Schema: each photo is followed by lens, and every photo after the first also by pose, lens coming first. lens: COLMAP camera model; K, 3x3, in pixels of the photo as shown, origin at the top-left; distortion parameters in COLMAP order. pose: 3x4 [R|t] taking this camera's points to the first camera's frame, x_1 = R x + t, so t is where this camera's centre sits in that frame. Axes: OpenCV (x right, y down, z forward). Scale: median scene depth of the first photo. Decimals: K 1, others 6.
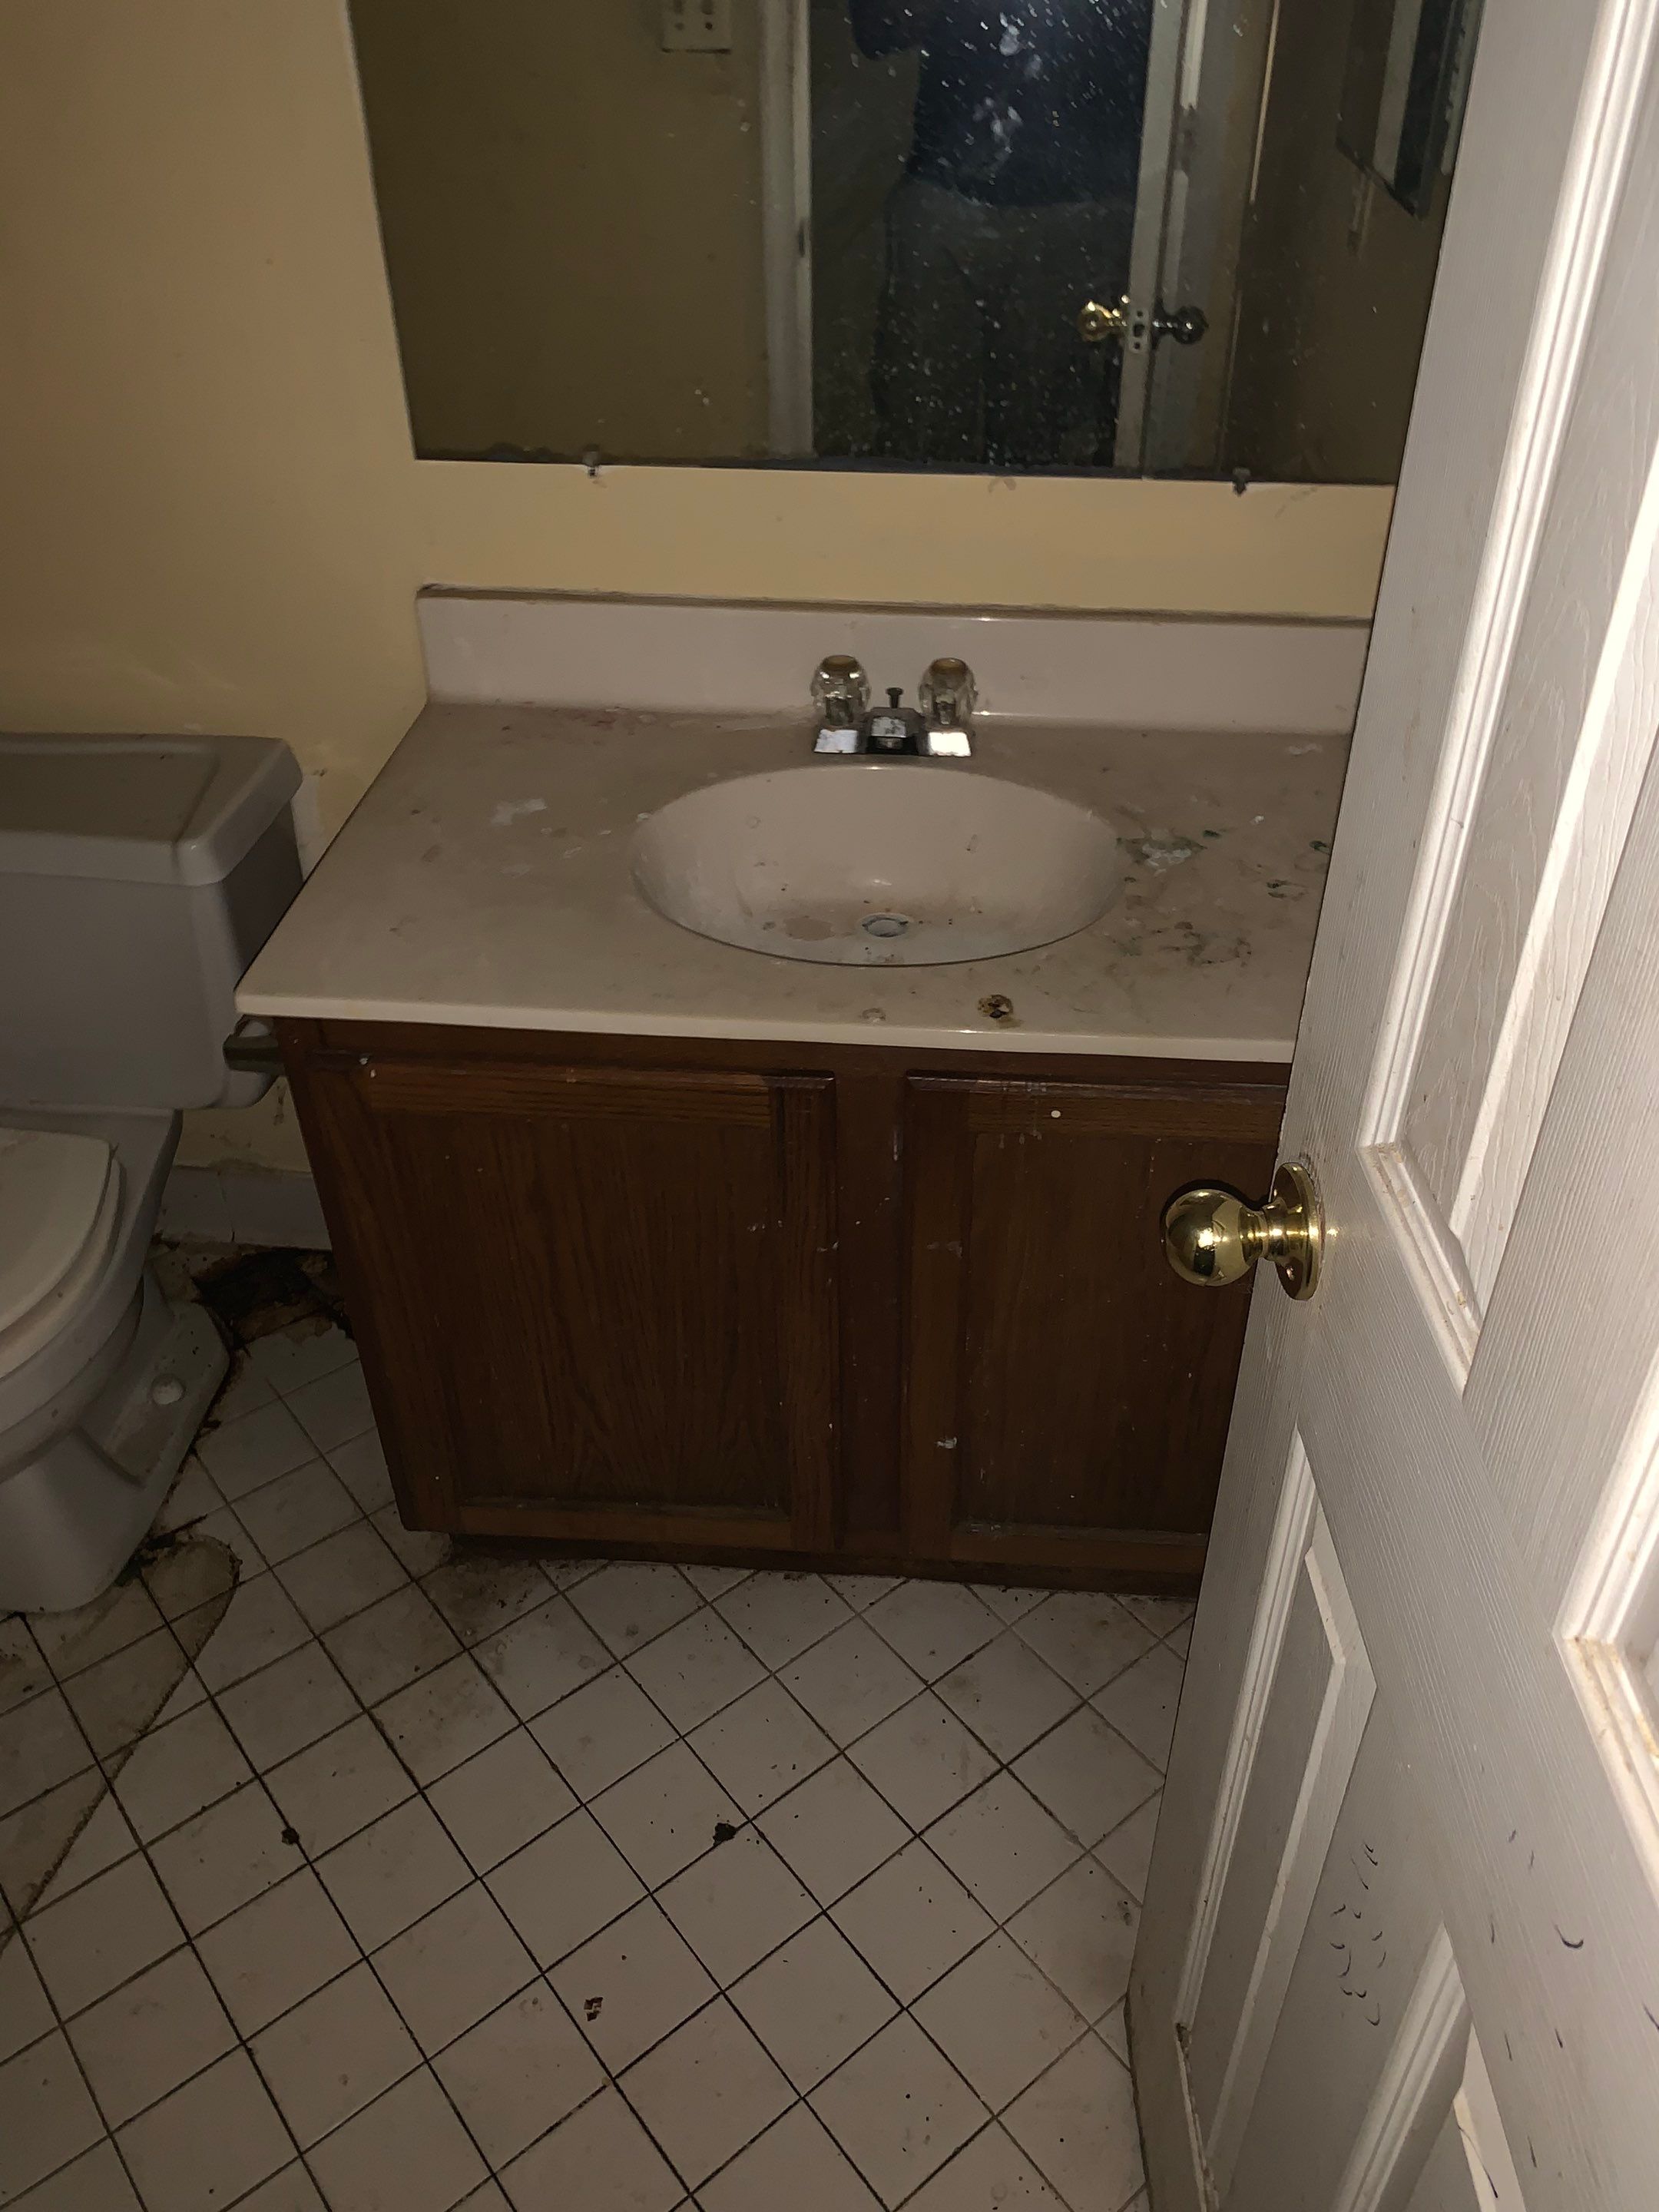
lens RADIAL K [[1649.6, 0, 830.1], [0, 1649.6, 1105.2], [0, 0, 1]] dist [0.059555, -0.096329]
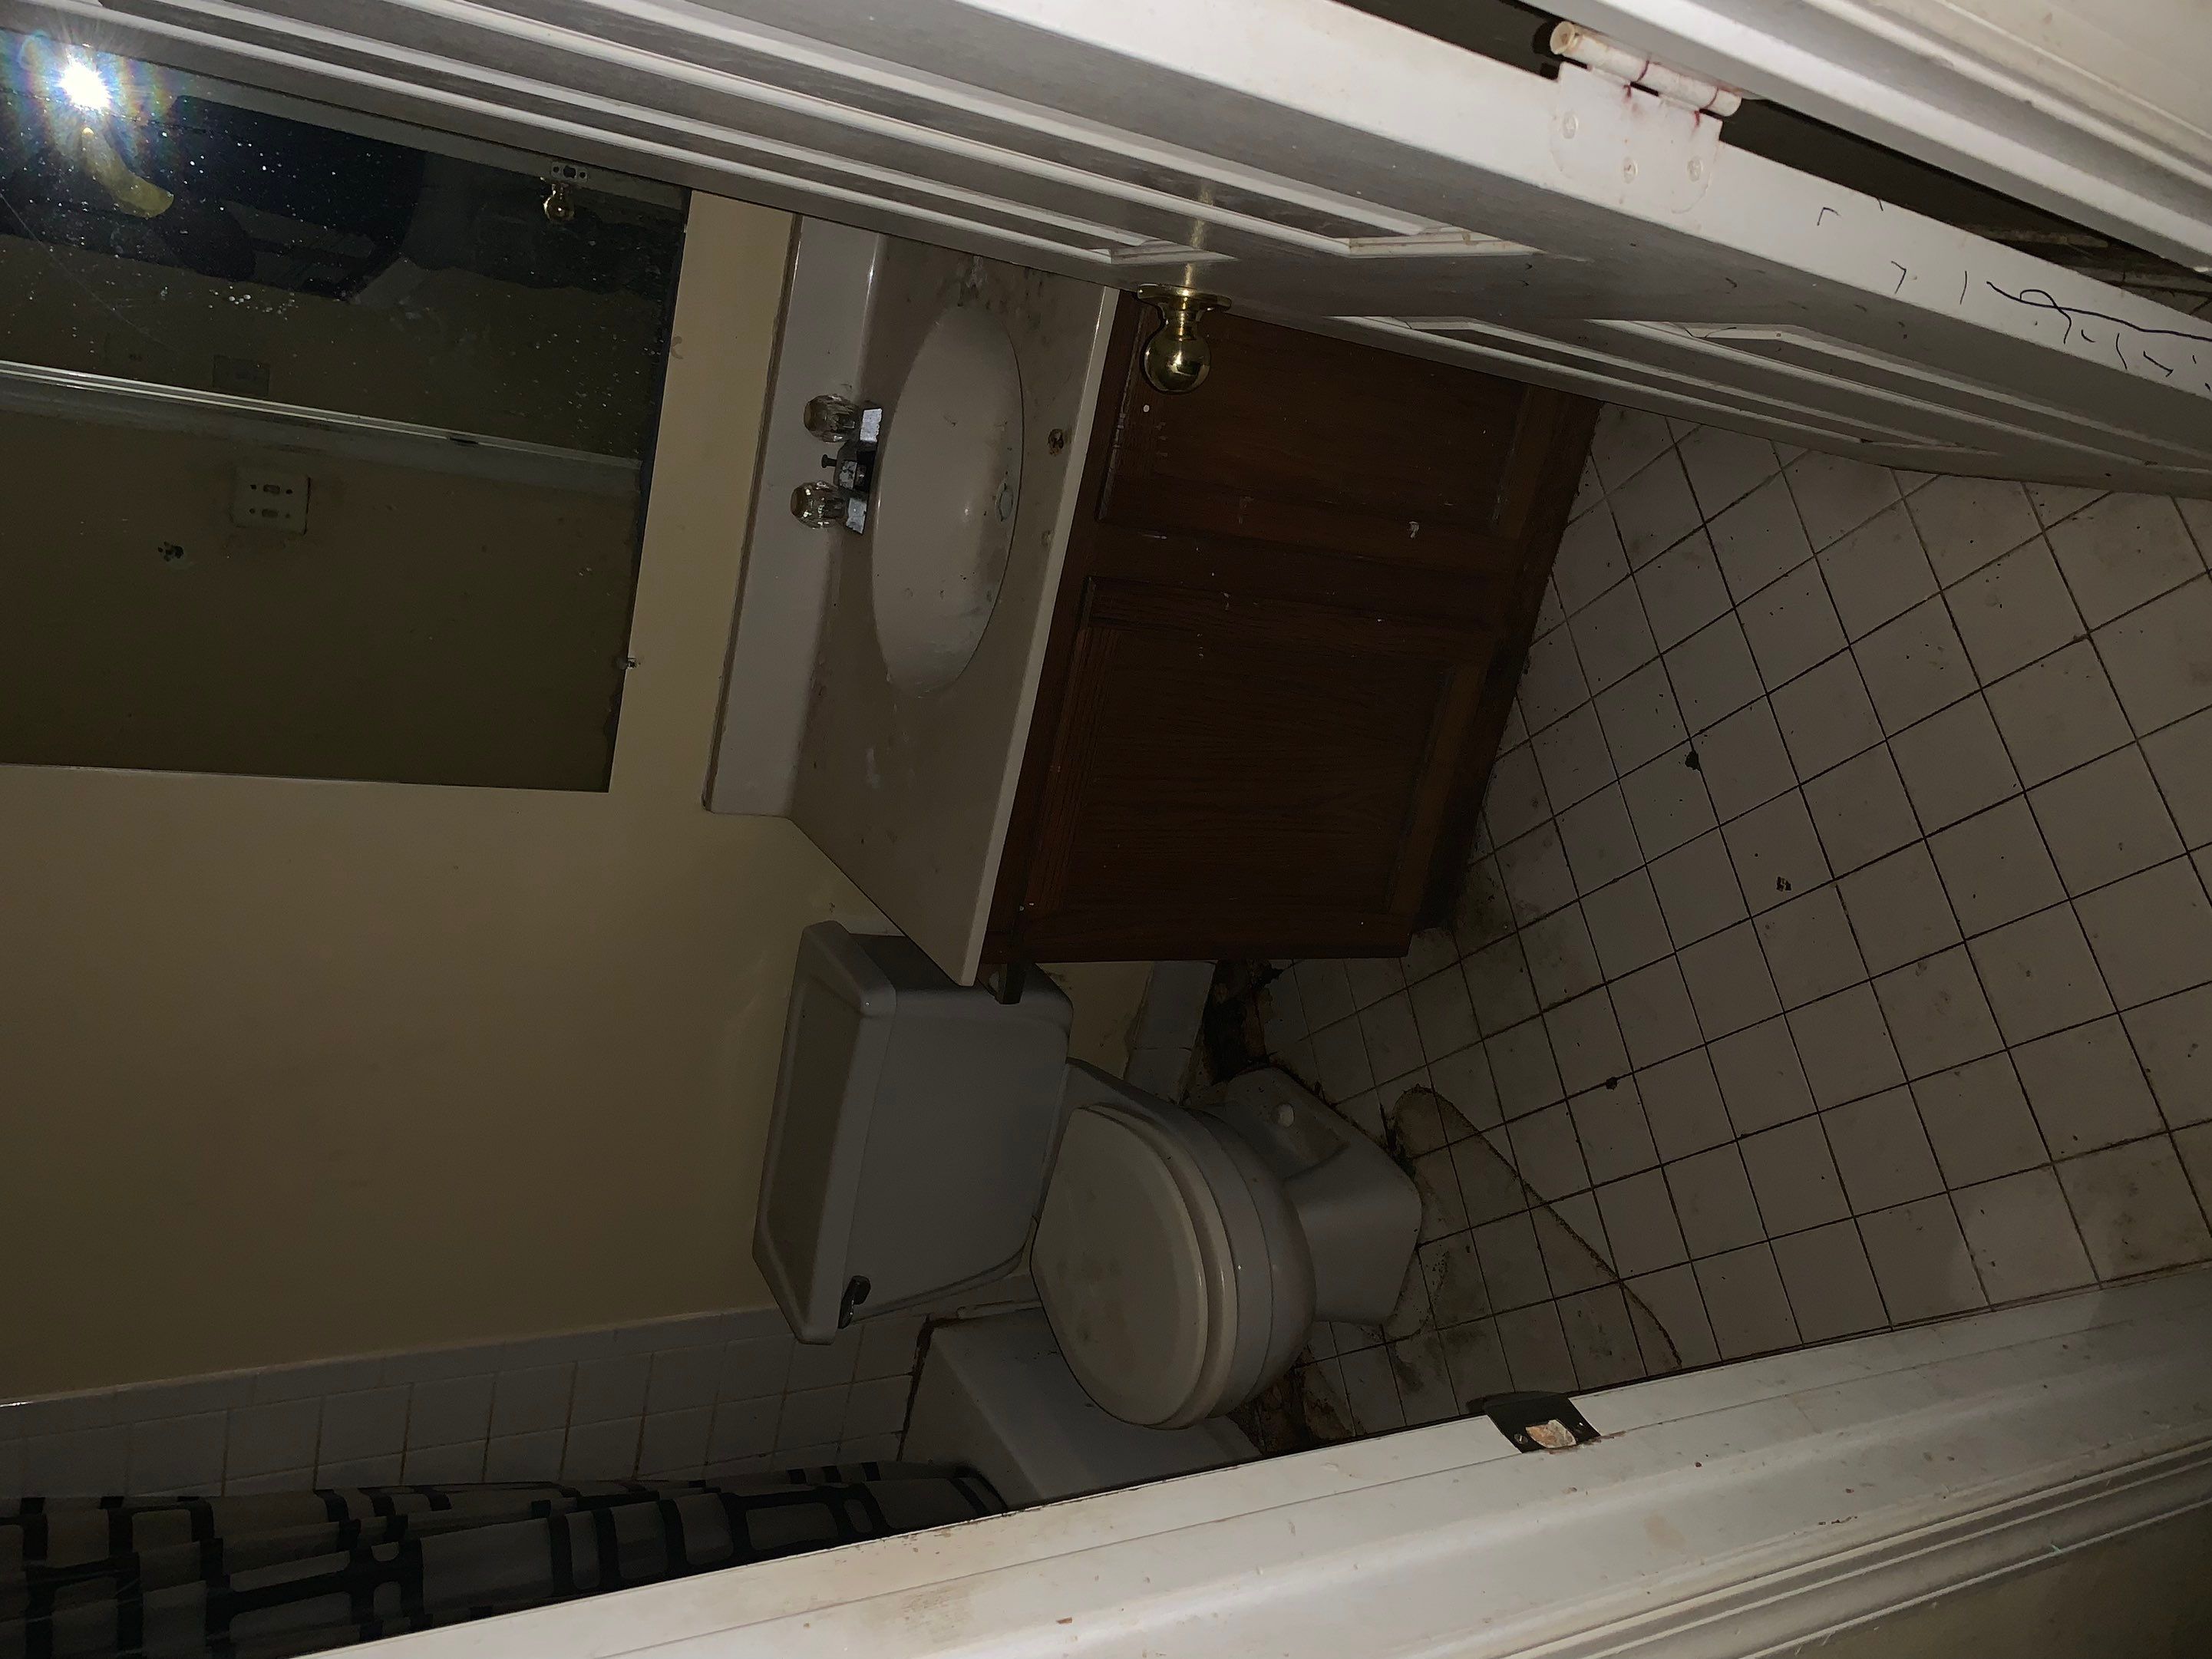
lens RADIAL K [[1579.4, 0, 1115.1], [0, 1579.4, 837.3], [0, 0, 1]] dist [0.131662, -0.254578]
pose [[0.174868, -0.962604, -0.206917, 0.051226], [0.980026, 0.190386, -0.057470, 0.088924], [0.094715, -0.192734, 0.976669, -0.216465]]
